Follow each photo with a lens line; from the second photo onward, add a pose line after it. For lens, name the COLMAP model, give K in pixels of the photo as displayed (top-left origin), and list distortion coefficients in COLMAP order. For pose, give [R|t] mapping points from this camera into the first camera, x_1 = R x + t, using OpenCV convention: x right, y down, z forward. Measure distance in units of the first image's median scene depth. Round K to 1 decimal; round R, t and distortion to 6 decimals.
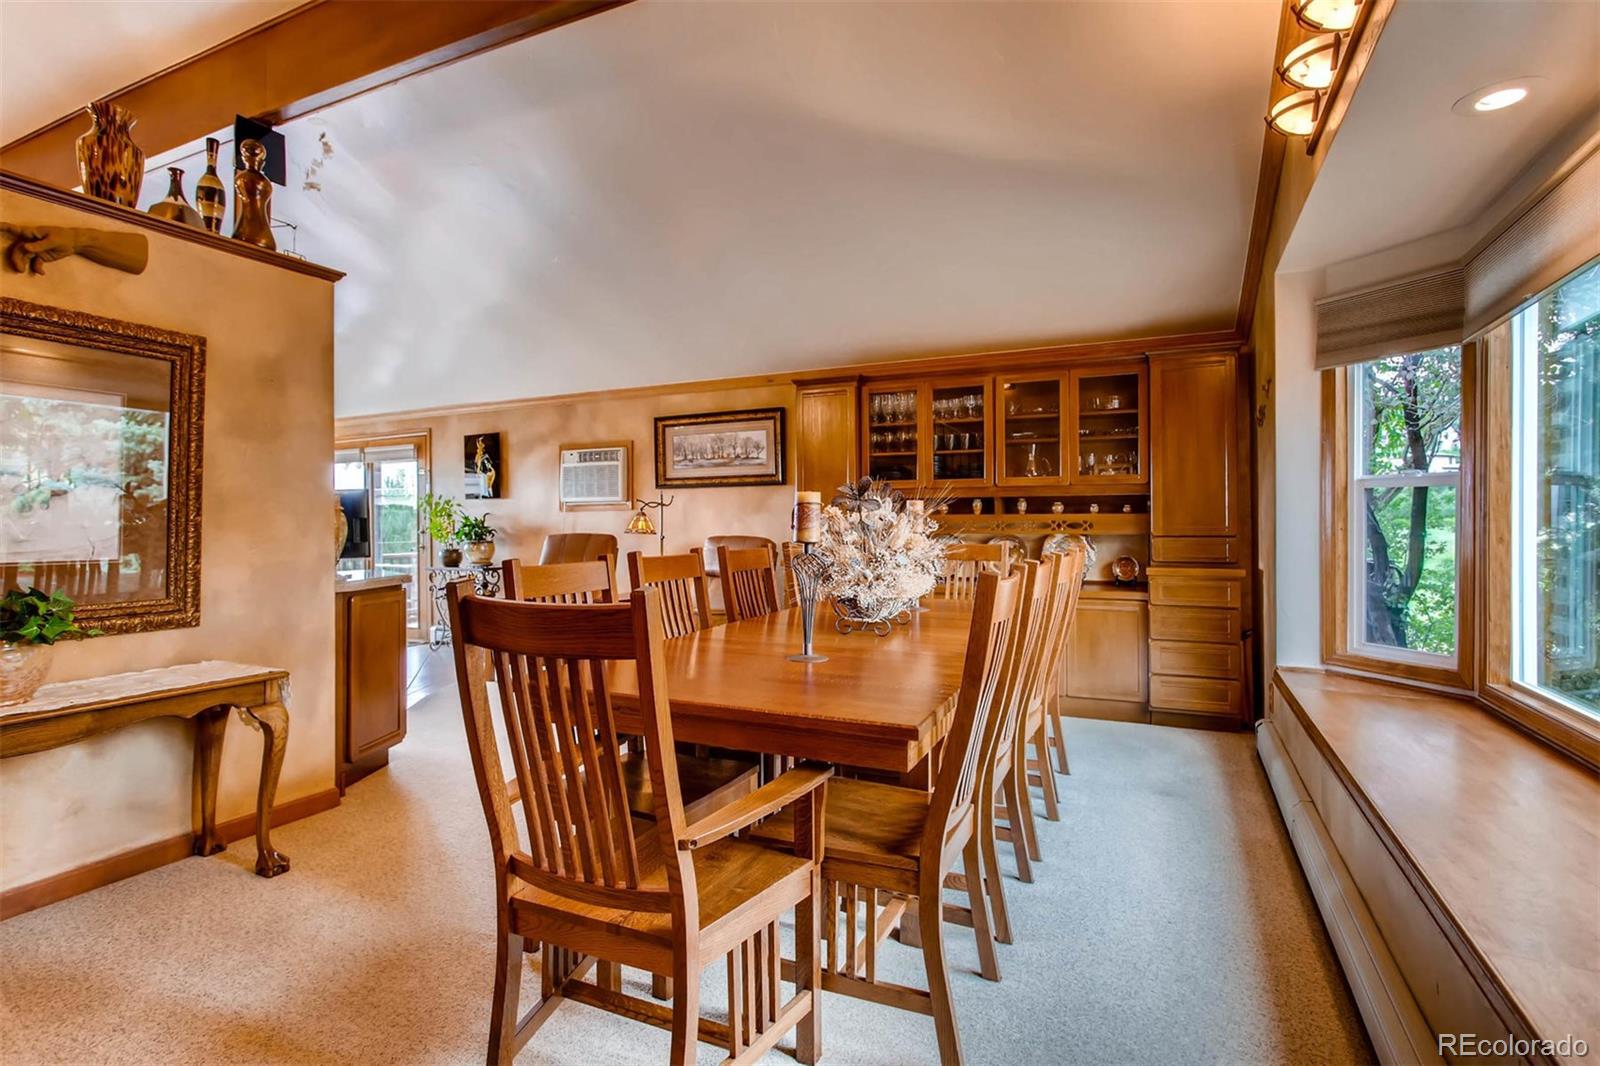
lens RADIAL K [[787.6, 0, 801.4], [0, 787.6, 527.6], [0, 0, 1]] dist [-0.002774, -0.000006]
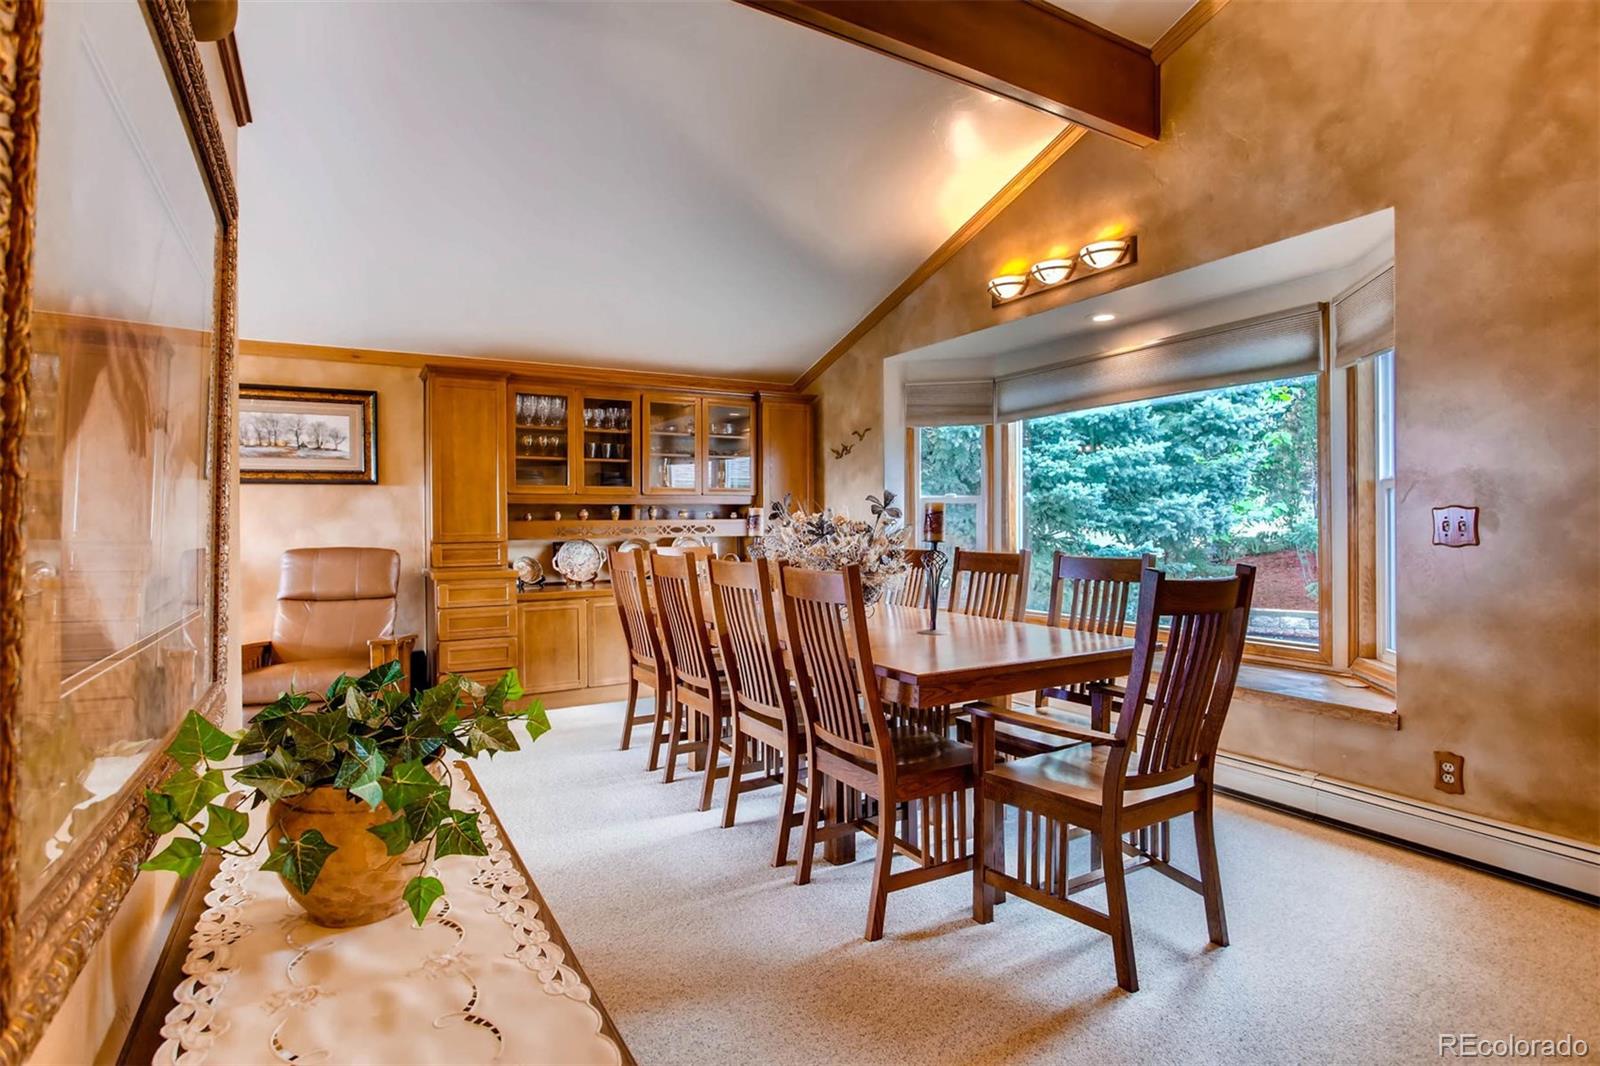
lens RADIAL K [[787.6, 0, 796.0], [0, 787.6, 524.9], [0, 0, 1]] dist [-0.002774, -0.000006]
pose [[0.579372, -0.006075, 0.815041, -0.453926], [0.015090, 0.999881, -0.003274, -0.002587], [-0.814924, 0.014196, 0.579394, 0.164100]]
